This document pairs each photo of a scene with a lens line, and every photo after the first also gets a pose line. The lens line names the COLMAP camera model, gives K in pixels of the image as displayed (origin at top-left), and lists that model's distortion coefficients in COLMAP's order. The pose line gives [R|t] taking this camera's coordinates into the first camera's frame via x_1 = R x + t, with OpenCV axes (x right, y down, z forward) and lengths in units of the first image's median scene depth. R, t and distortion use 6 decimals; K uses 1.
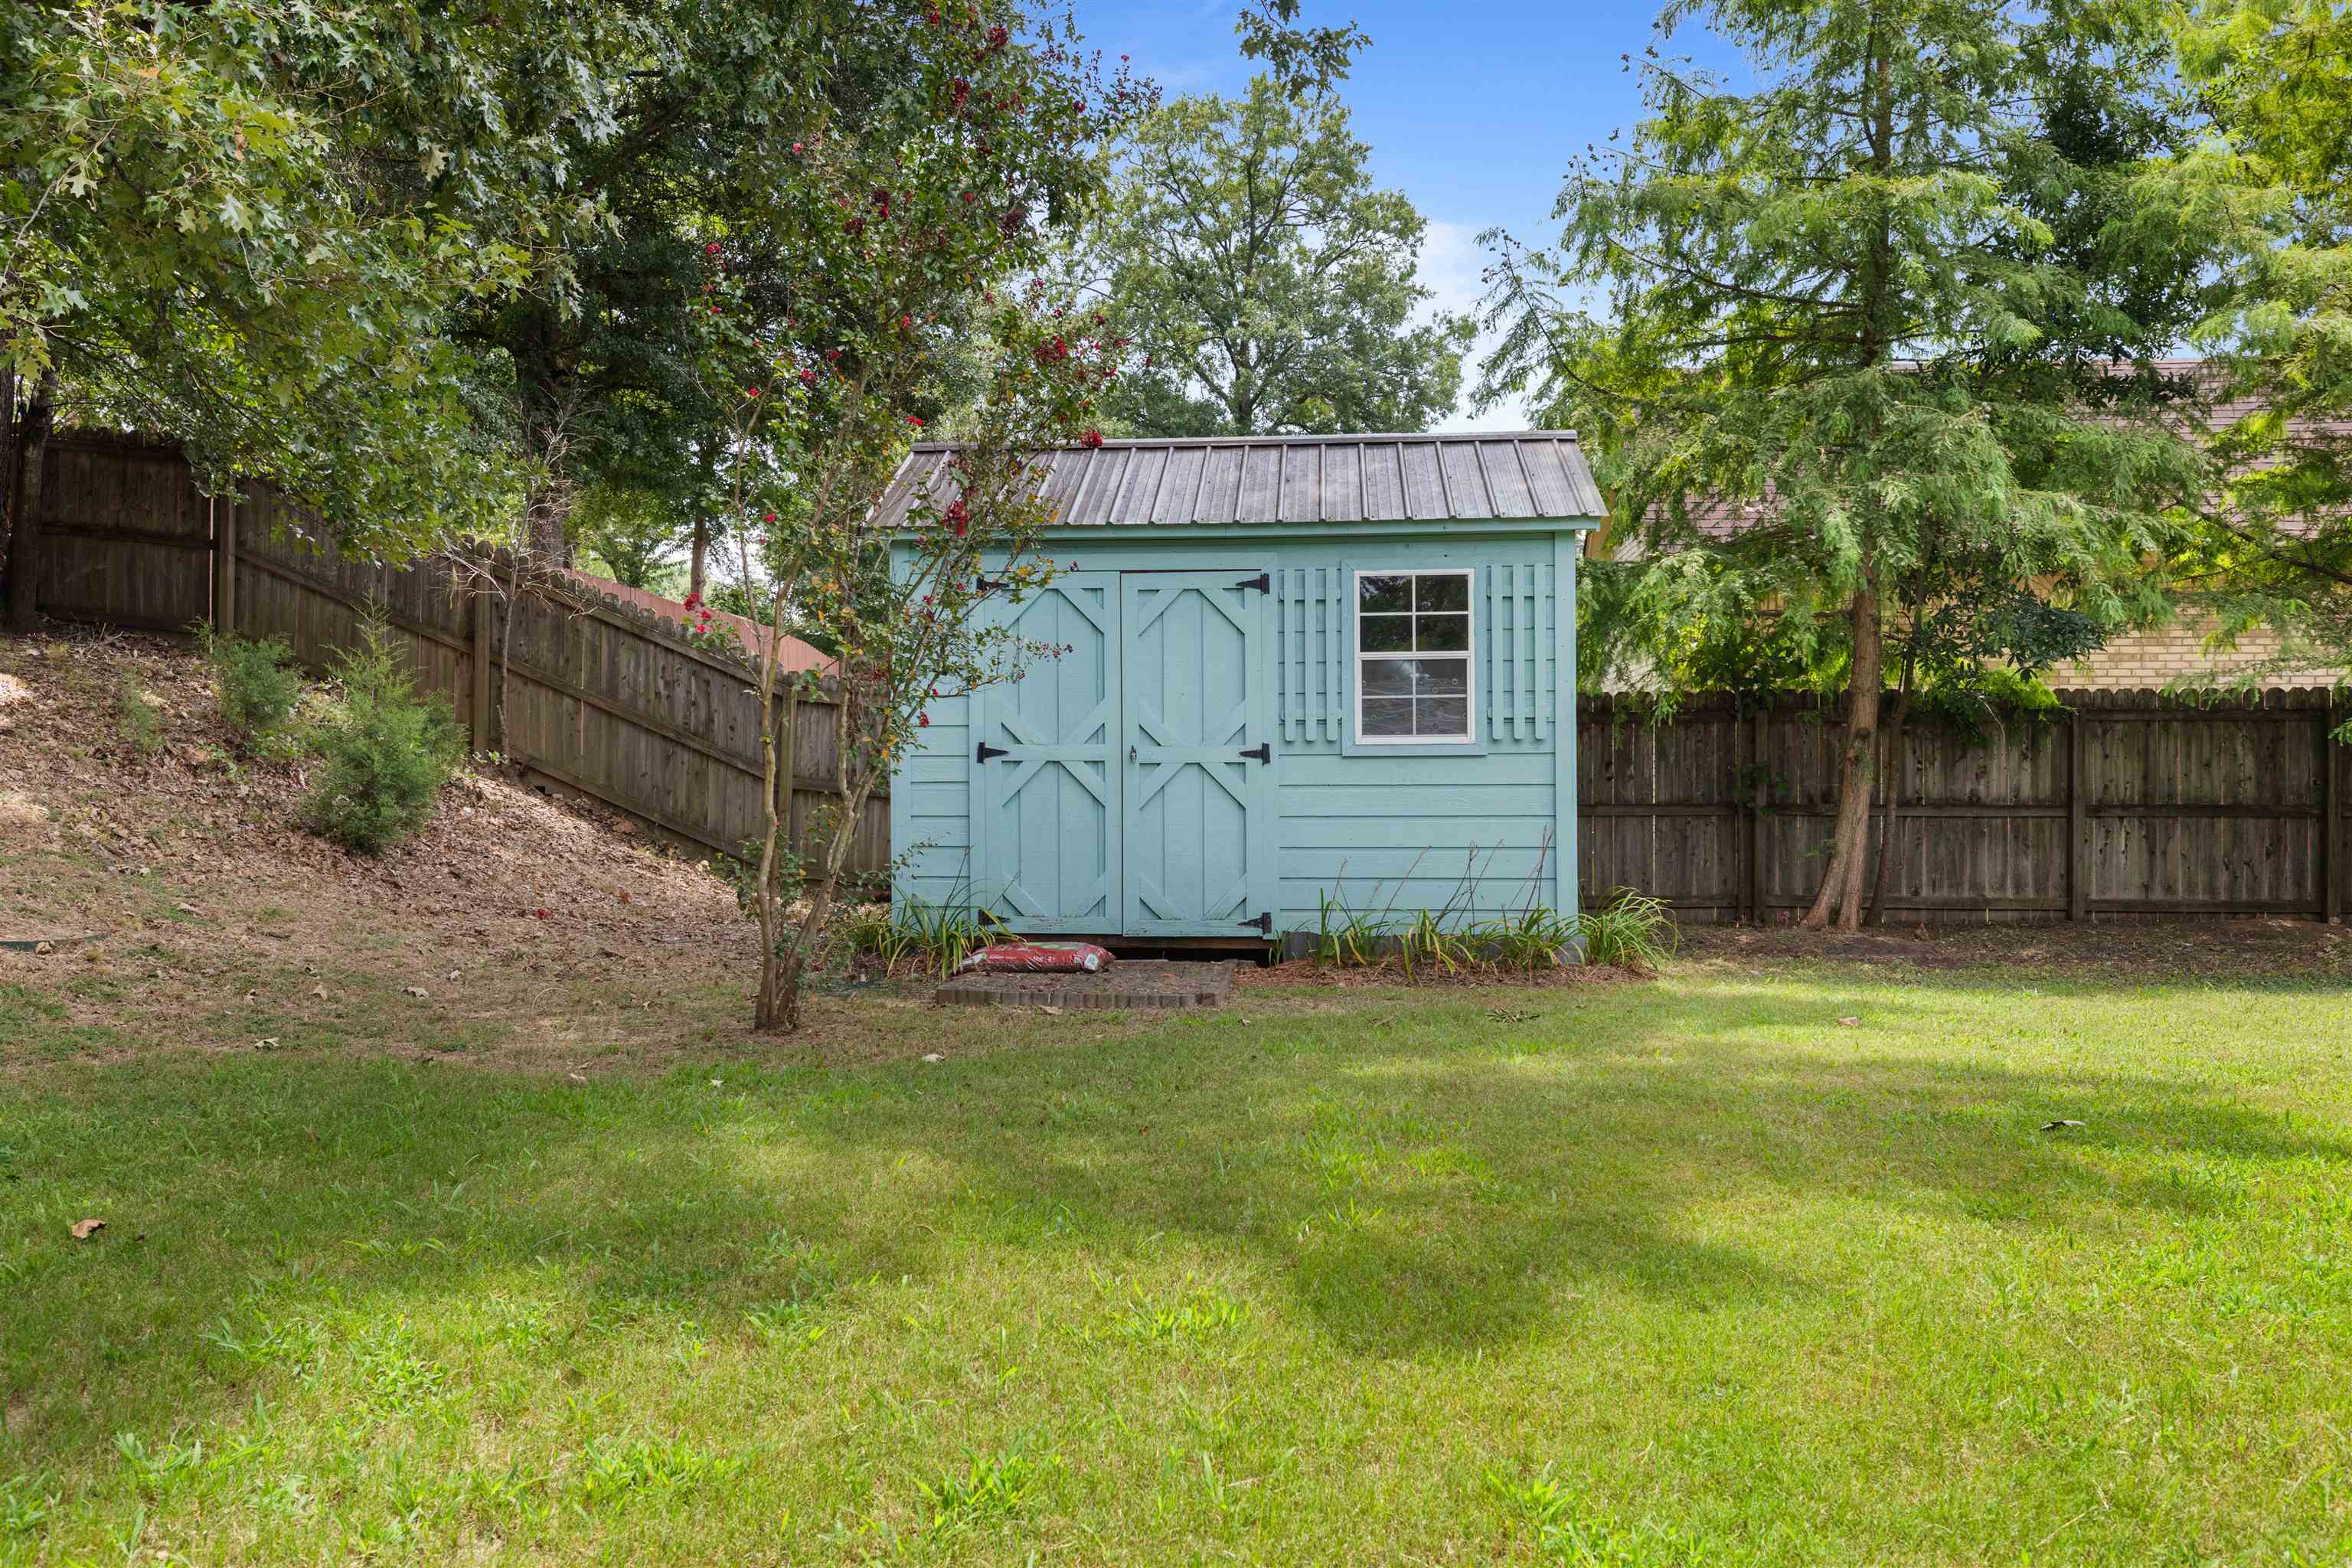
lens RADIAL K [[1825.3, 0, 1176.0], [0, 1825.3, 784.0], [0, 0, 1]] dist [0.000040, -0.000061]
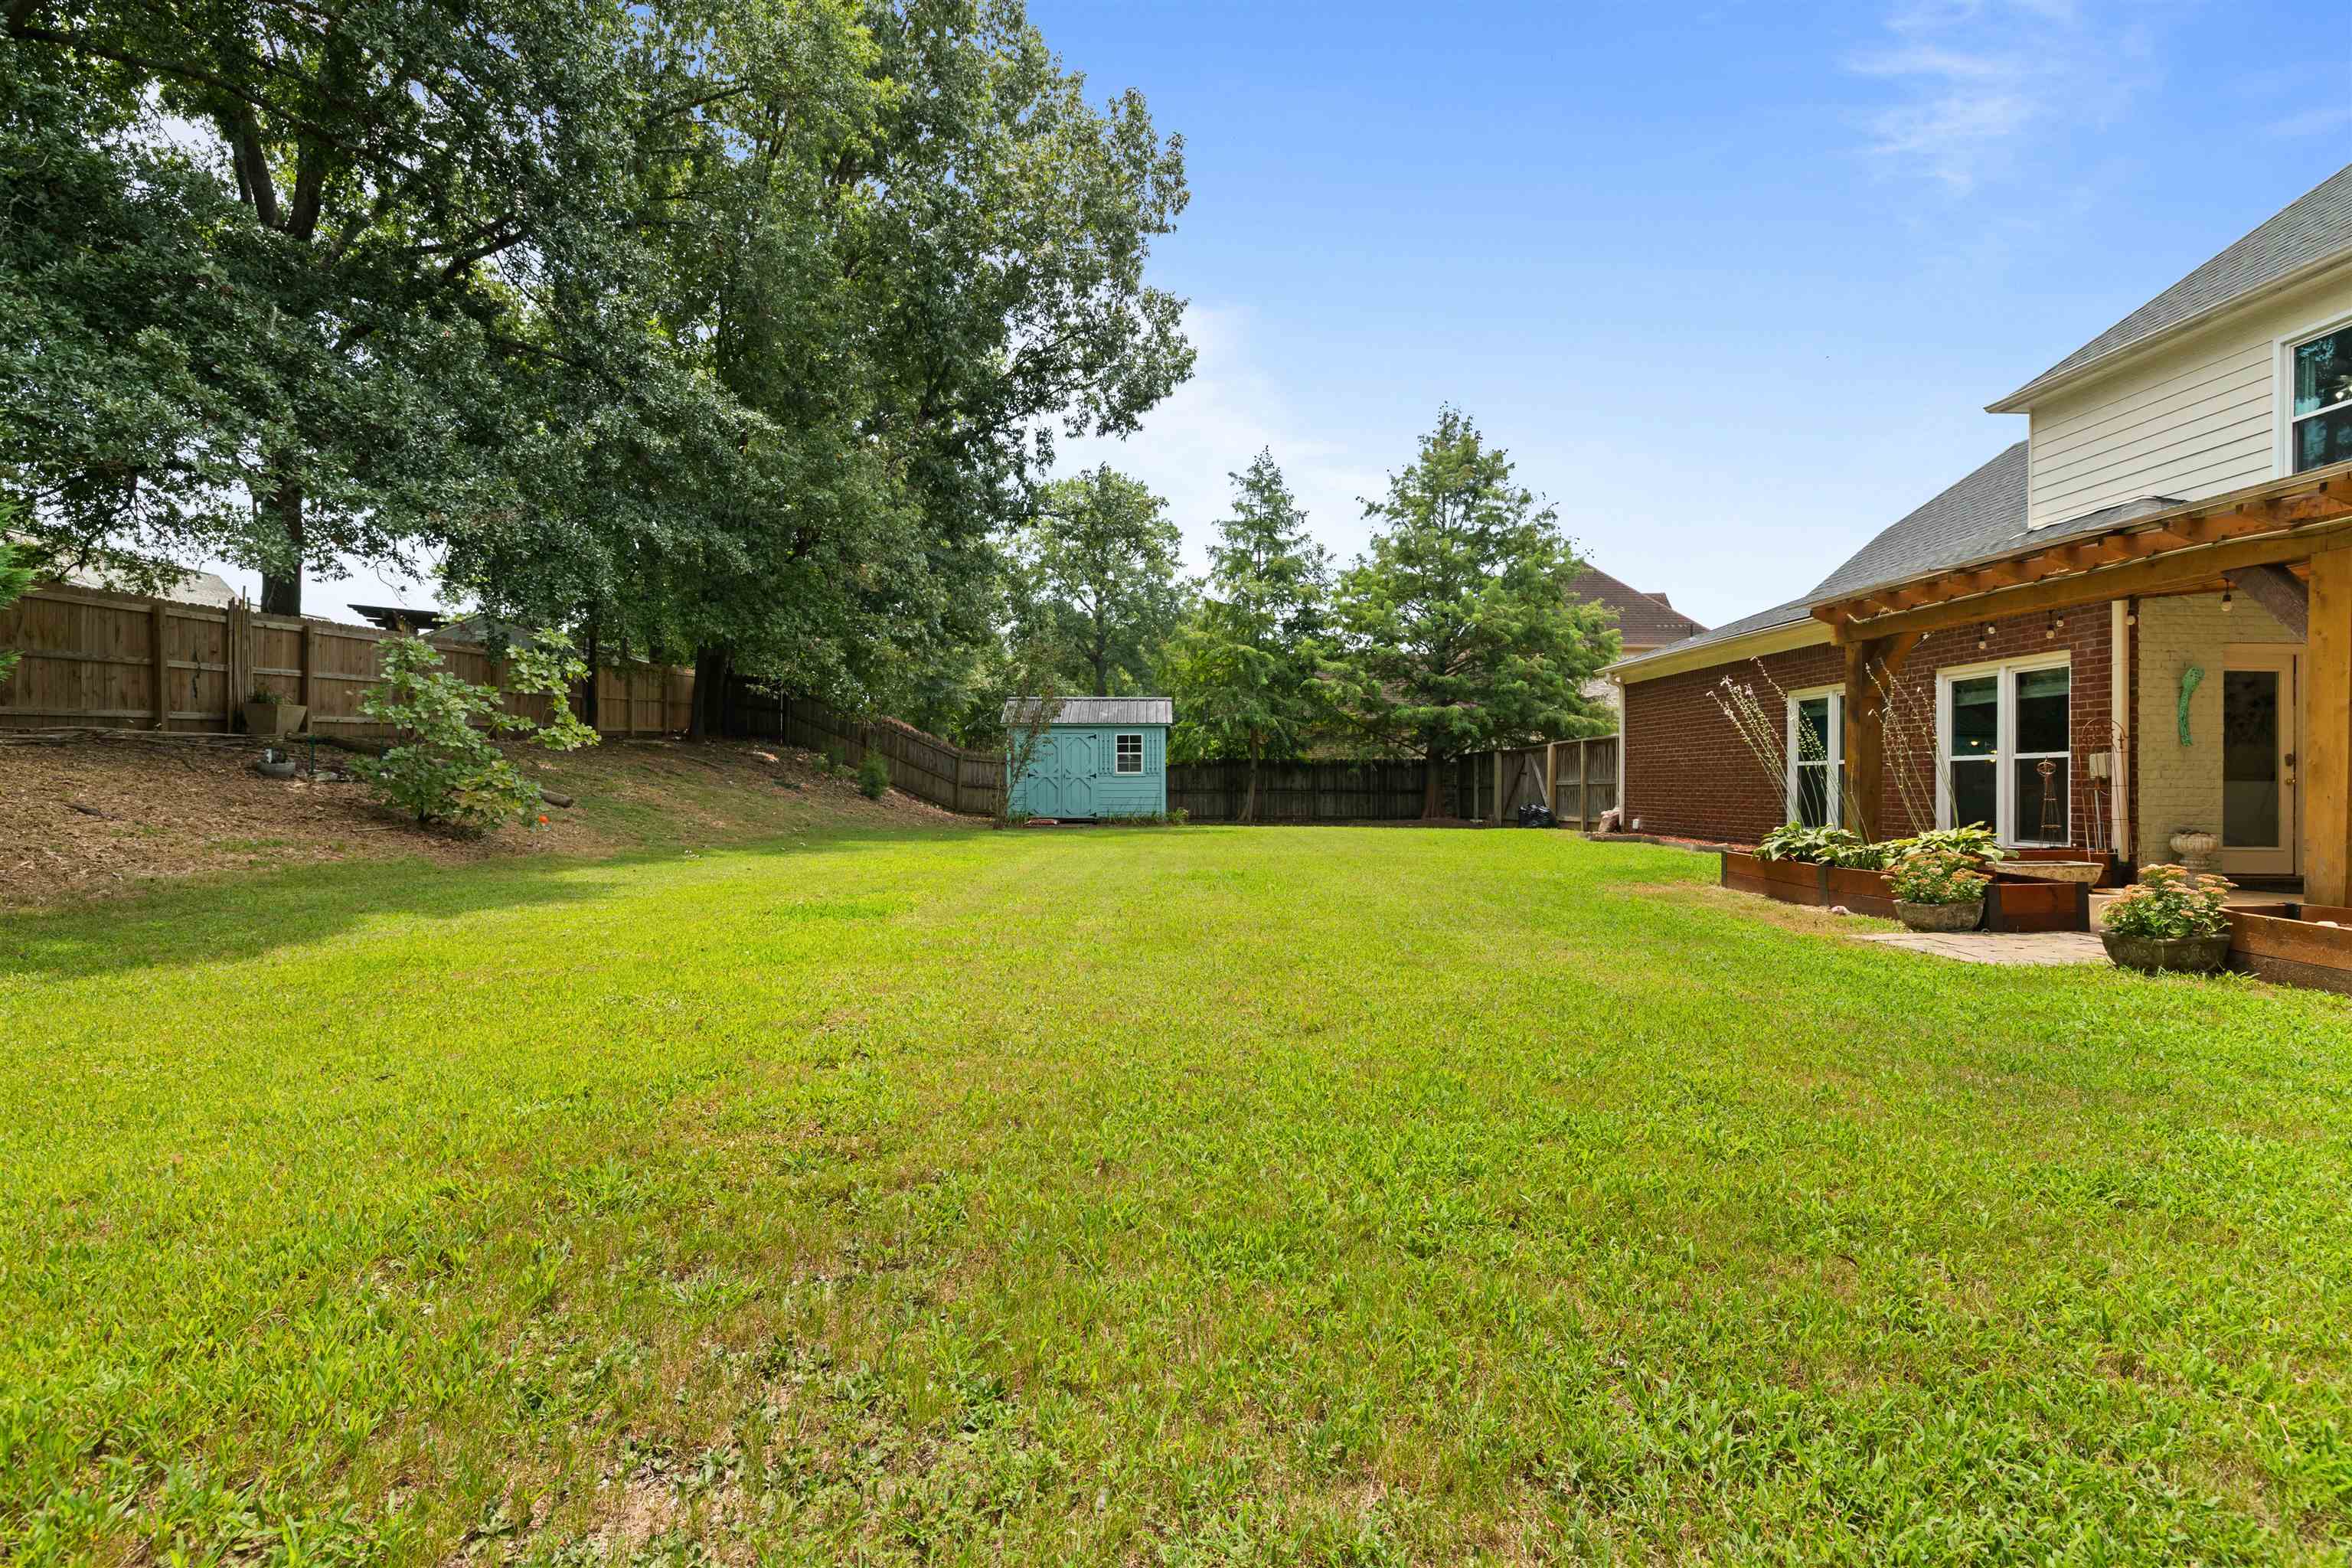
lens RADIAL K [[1034.2, 0, 1176.0], [0, 1034.2, 784.0], [0, 0, 1]] dist [0.000126, 0.000054]
pose [[0.994332, 0.004645, 0.106217, -0.020191], [-0.004275, 0.999984, -0.003715, 0.011051], [-0.106233, 0.003239, 0.994336, -1.419798]]
